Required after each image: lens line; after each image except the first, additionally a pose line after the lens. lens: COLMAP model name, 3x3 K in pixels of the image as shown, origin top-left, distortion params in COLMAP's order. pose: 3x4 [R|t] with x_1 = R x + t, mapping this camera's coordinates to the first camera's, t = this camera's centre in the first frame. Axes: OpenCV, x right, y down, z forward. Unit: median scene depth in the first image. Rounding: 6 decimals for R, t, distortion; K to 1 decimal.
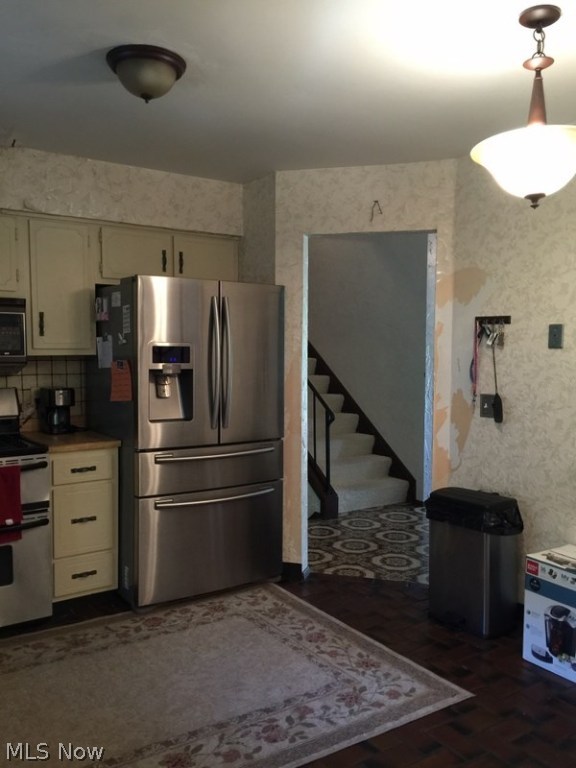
lens RADIAL K [[648.4, 0, 289.4], [0, 648.4, 387.4], [0, 0, 1]] dist [0.060978, -0.092880]
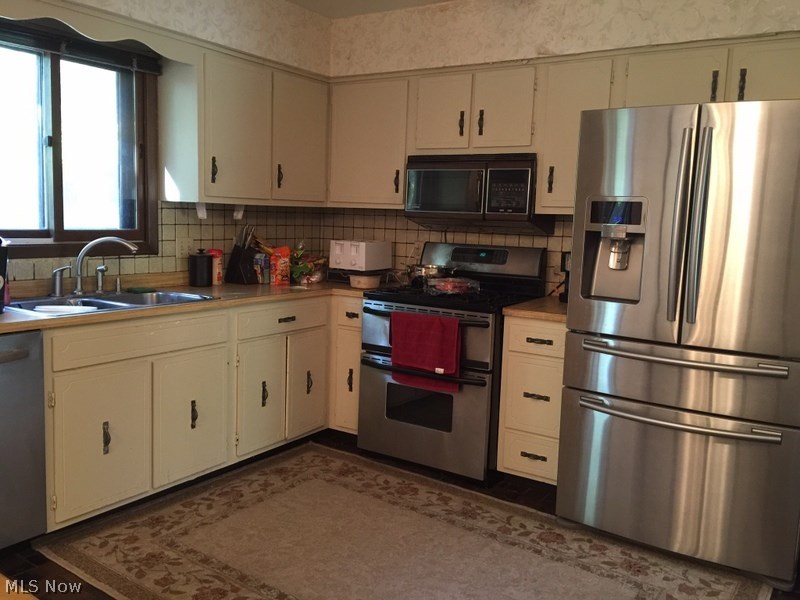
lens RADIAL K [[675.4, 0, 405.6], [0, 675.4, 291.7], [0, 0, 1]] dist [0.060978, -0.092880]
pose [[0.379531, 0.116928, -0.917760, 0.458585], [-0.086955, 0.992098, 0.090440, -0.009348], [0.921083, 0.045480, 0.386700, 0.469596]]
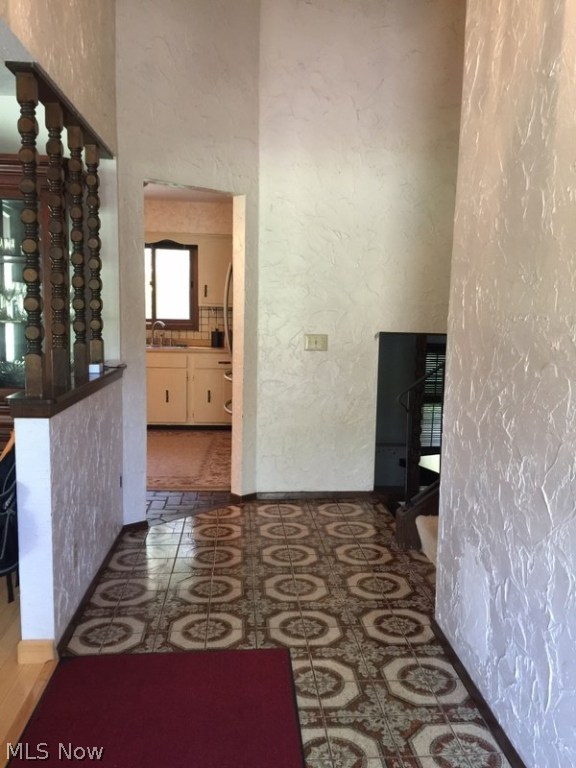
lens RADIAL K [[648.4, 0, 284.7], [0, 648.4, 383.5], [0, 0, 1]] dist [0.060978, -0.092880]
pose [[-0.501607, 0.084777, -0.860931, 1.285534], [-0.068403, 0.988184, 0.137162, -0.105734], [0.862387, 0.127692, -0.489881, 2.304343]]
